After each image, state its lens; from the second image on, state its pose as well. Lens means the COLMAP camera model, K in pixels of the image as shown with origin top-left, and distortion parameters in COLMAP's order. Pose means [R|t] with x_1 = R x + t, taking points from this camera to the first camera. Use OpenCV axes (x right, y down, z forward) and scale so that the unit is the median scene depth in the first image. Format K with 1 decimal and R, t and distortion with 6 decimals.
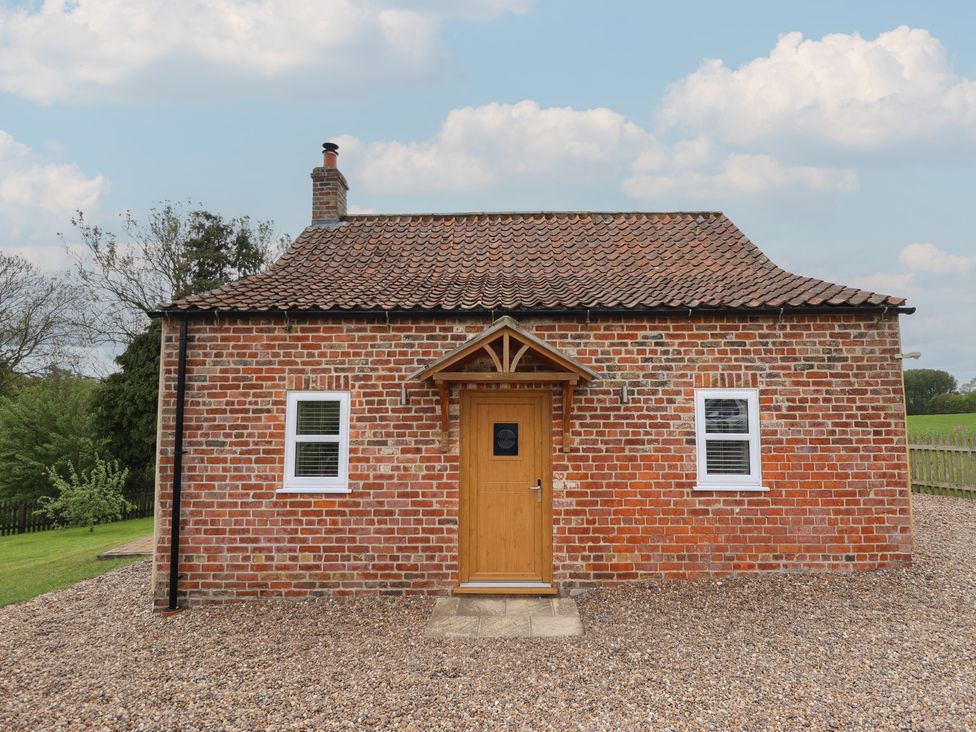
lens RADIAL K [[582.0, 0, 495.5], [0, 582.0, 370.1], [0, 0, 1]] dist [-0.007622, -0.011104]
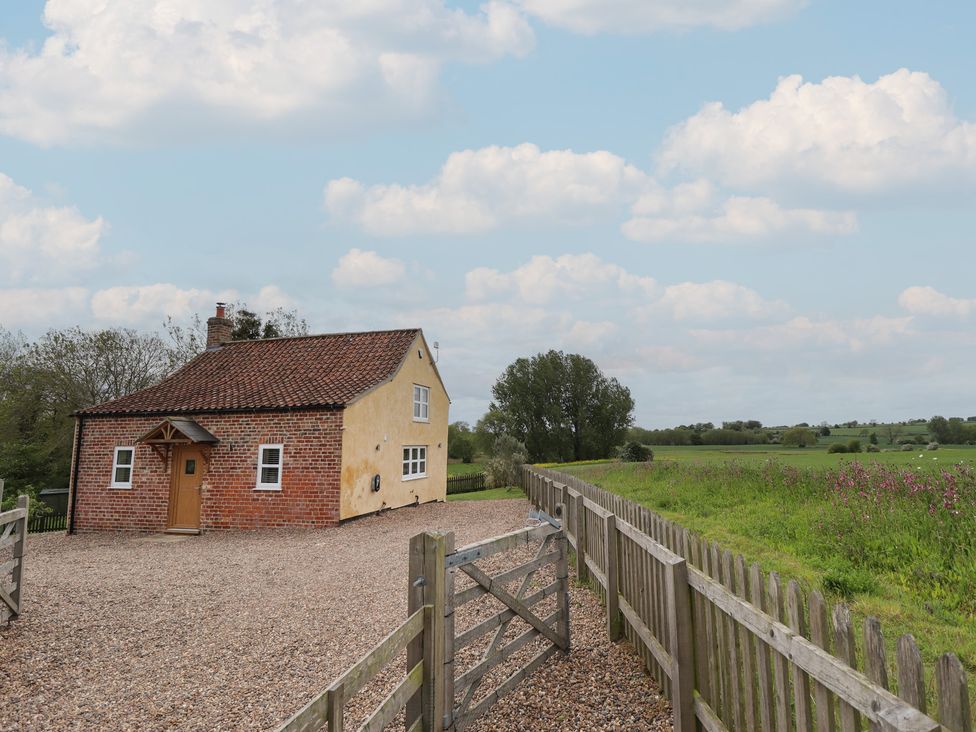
lens RADIAL K [[582.0, 0, 483.5], [0, 582.0, 358.5], [0, 0, 1]] dist [-0.007622, -0.011104]
pose [[0.966792, -0.045630, -0.251456, 1.768380], [0.026563, 0.996544, -0.078706, -0.098569], [0.254179, 0.069413, 0.964663, -0.969490]]
